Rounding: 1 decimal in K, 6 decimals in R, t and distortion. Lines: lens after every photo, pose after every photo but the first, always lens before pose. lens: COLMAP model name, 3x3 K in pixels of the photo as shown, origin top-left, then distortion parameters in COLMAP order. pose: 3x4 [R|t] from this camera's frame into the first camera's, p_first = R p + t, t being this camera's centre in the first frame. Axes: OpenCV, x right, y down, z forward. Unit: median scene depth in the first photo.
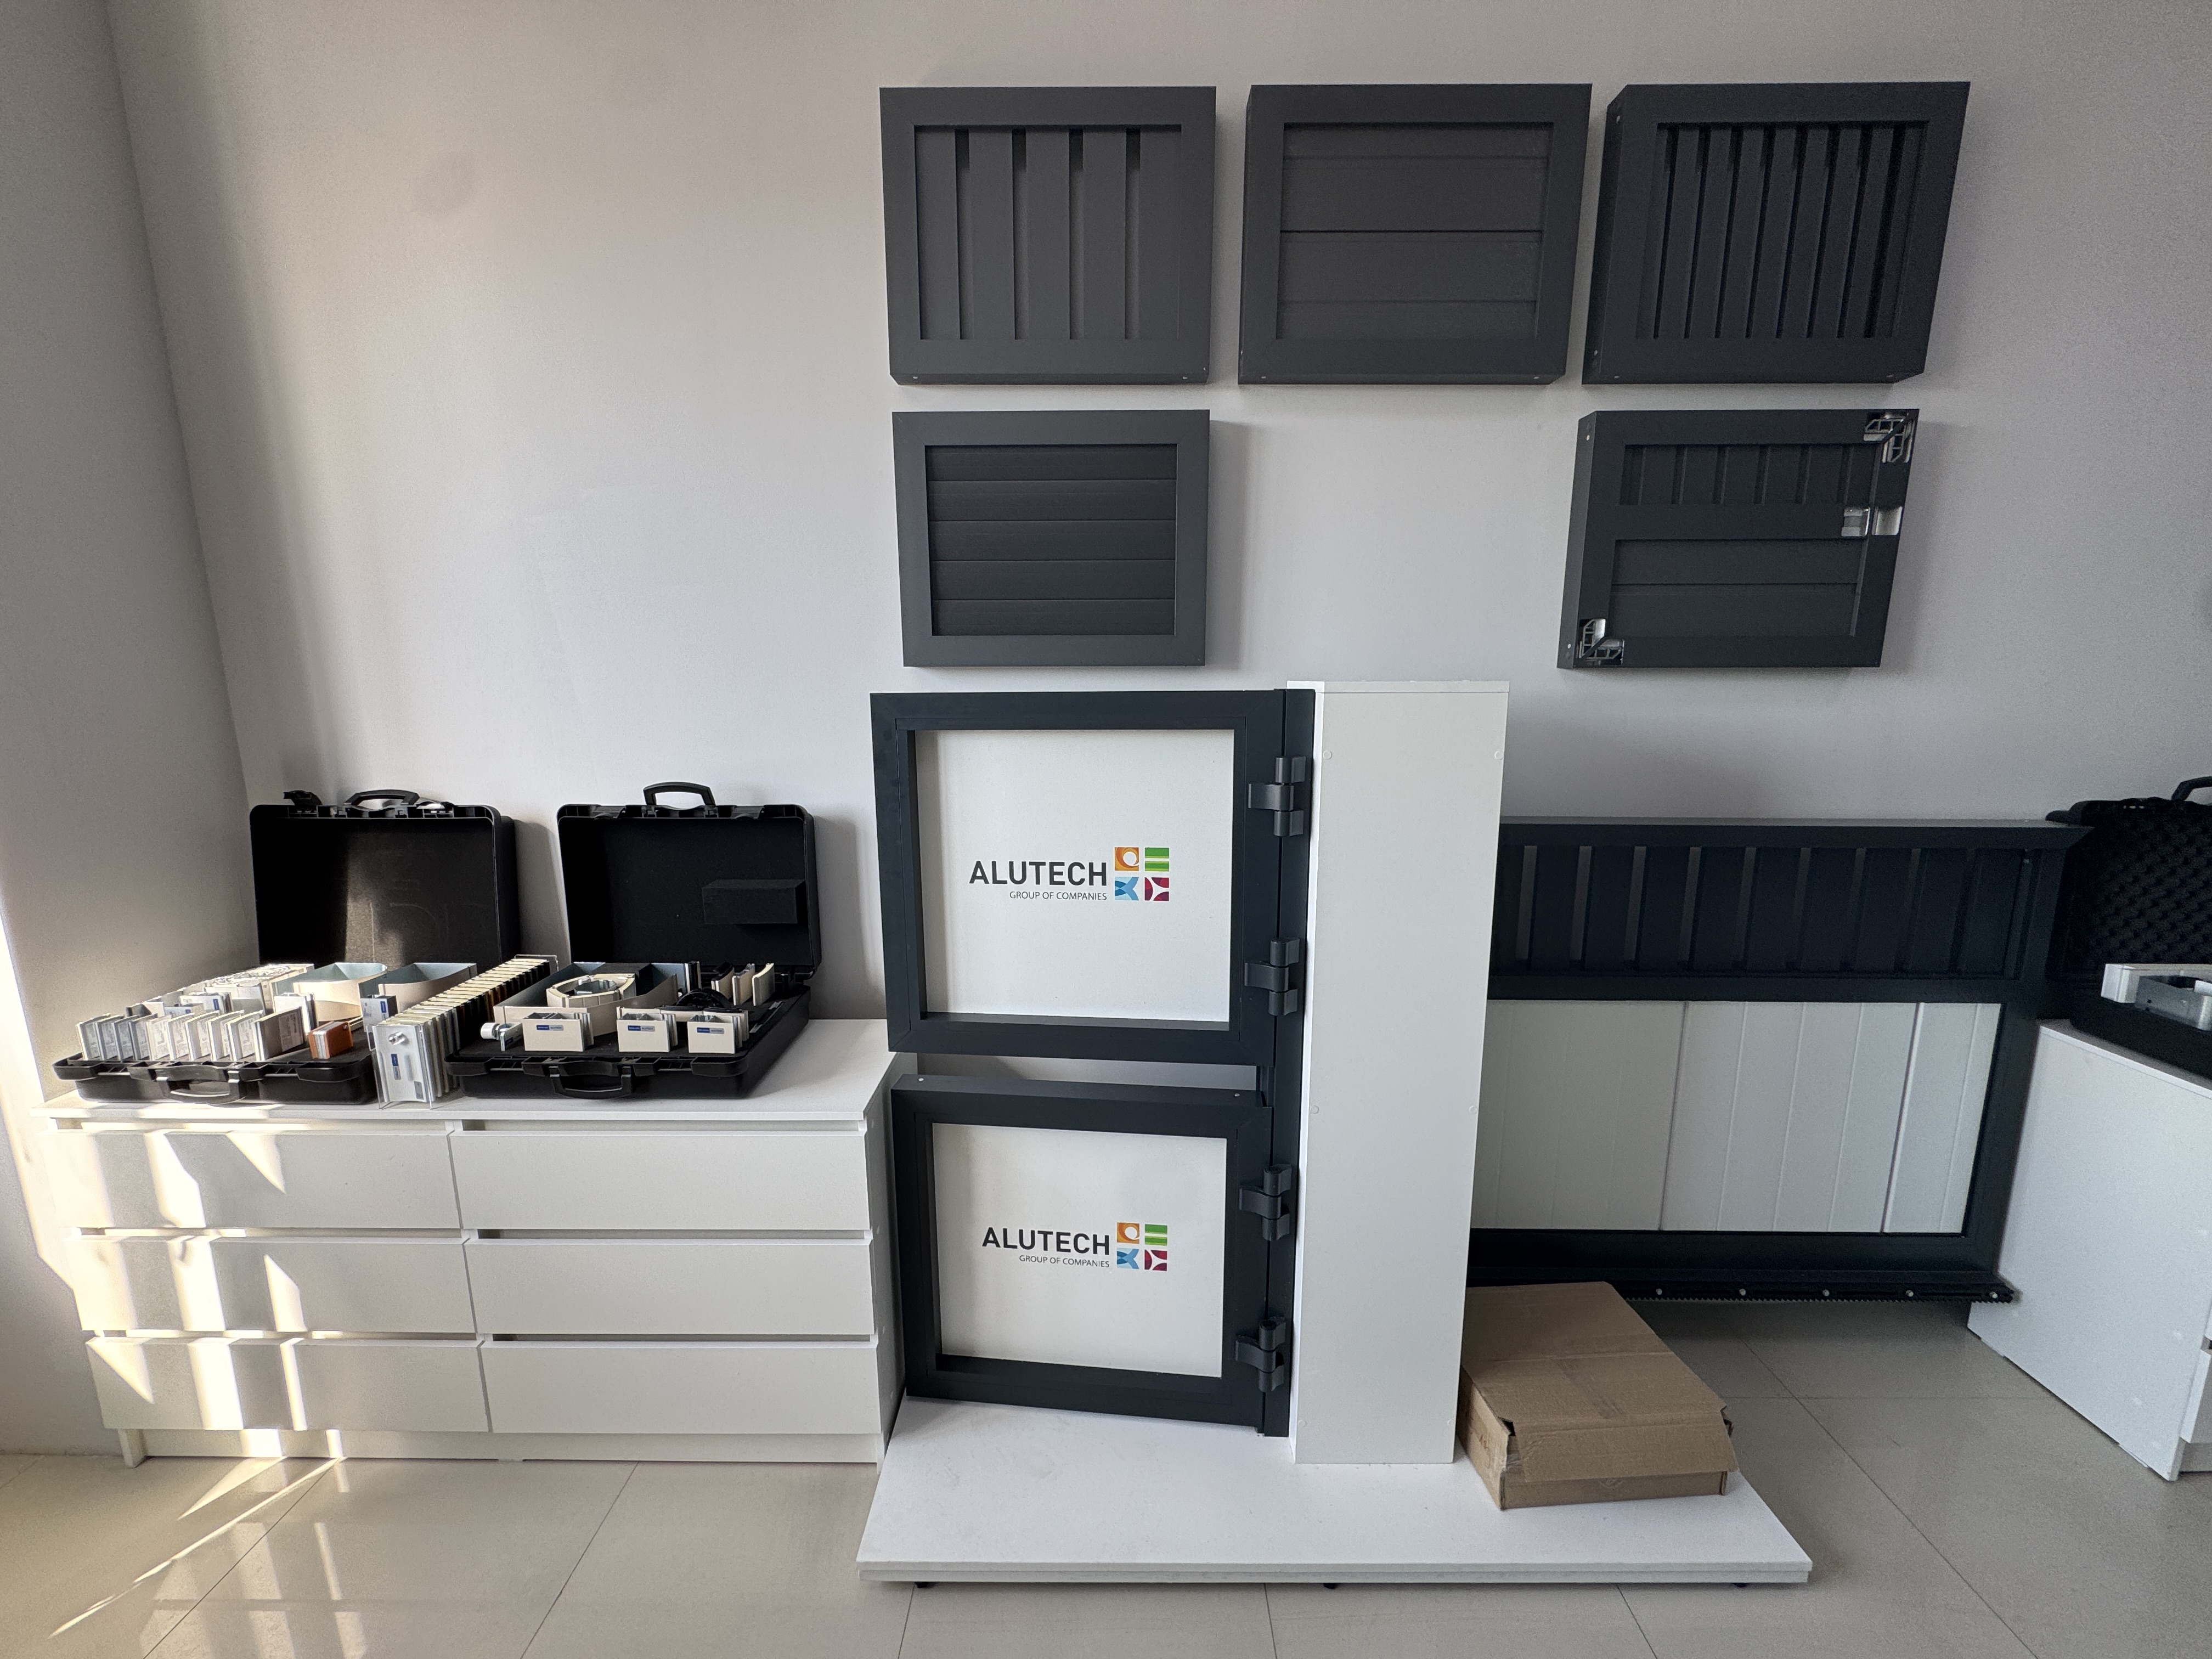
lens RADIAL K [[891.9, 0, 1103.5], [0, 891.9, 836.6], [0, 0, 1]] dist [0.000840, -0.000281]
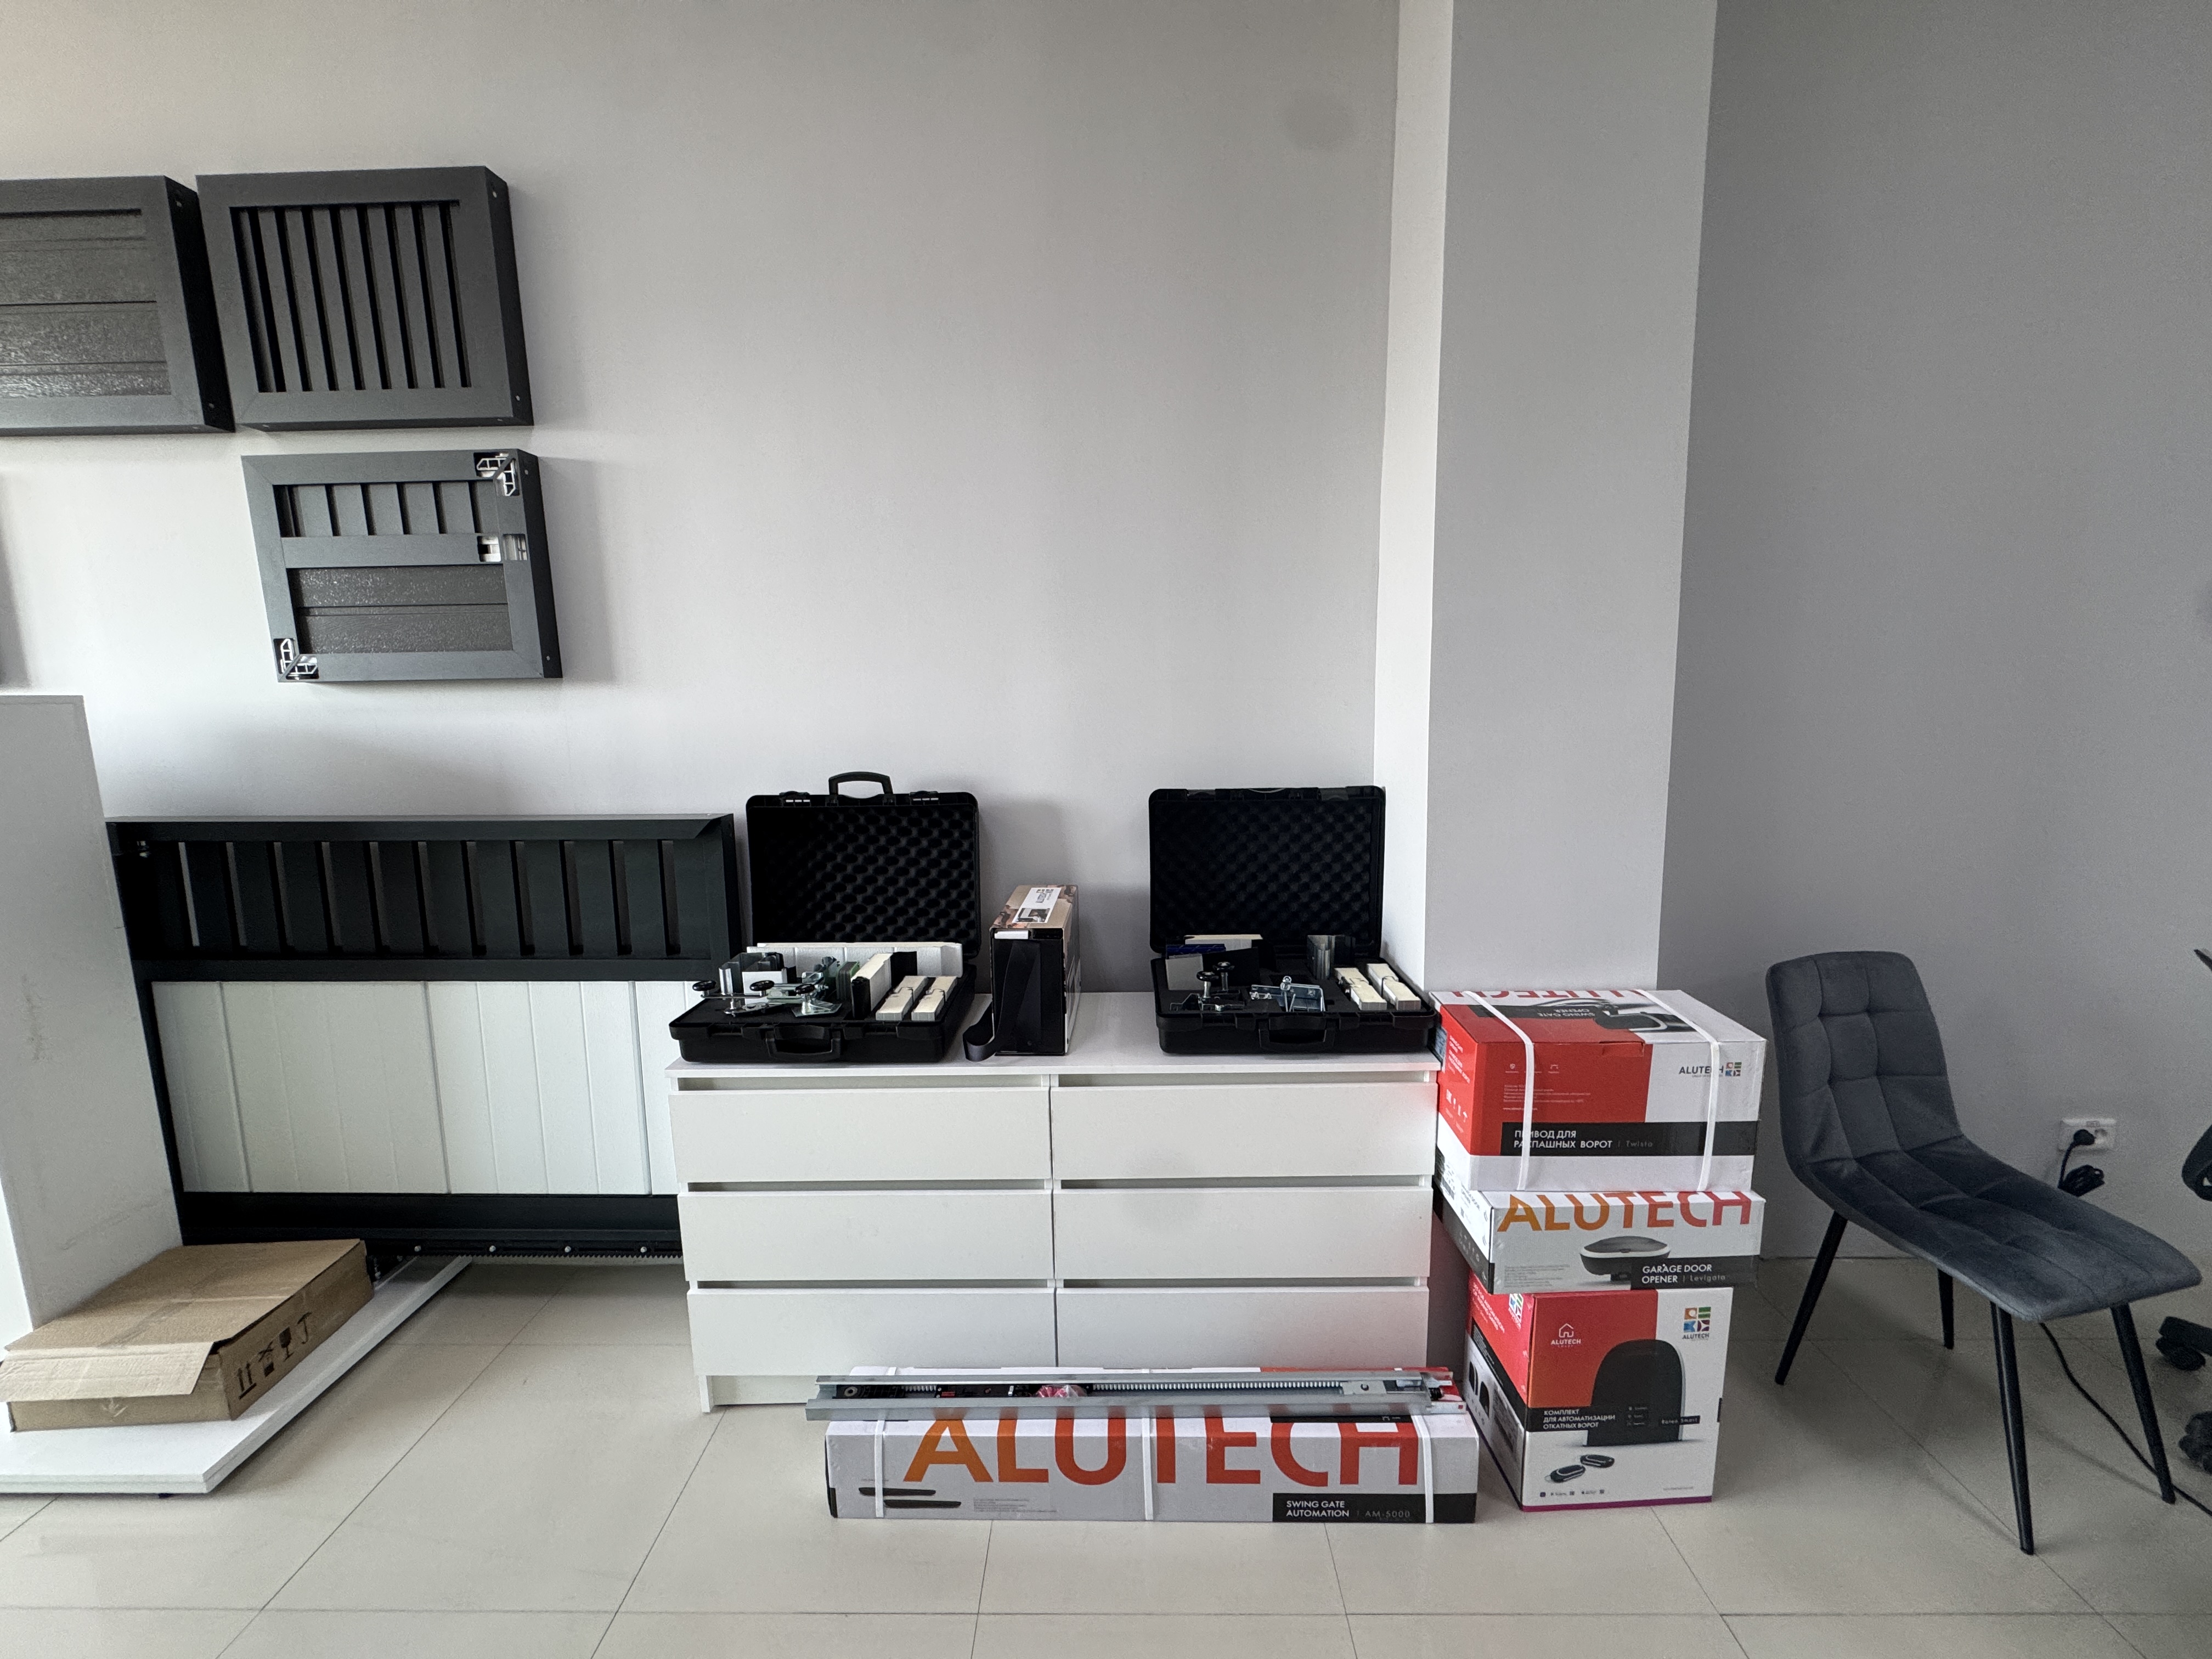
lens RADIAL K [[891.9, 0, 1101.7], [0, 891.9, 840.7], [0, 0, 1]] dist [0.000840, -0.000281]
pose [[0.999713, -0.010601, -0.021490, 1.538124], [0.010072, 0.999647, -0.024588, 0.046897], [0.021743, 0.024364, 0.999467, -0.090078]]
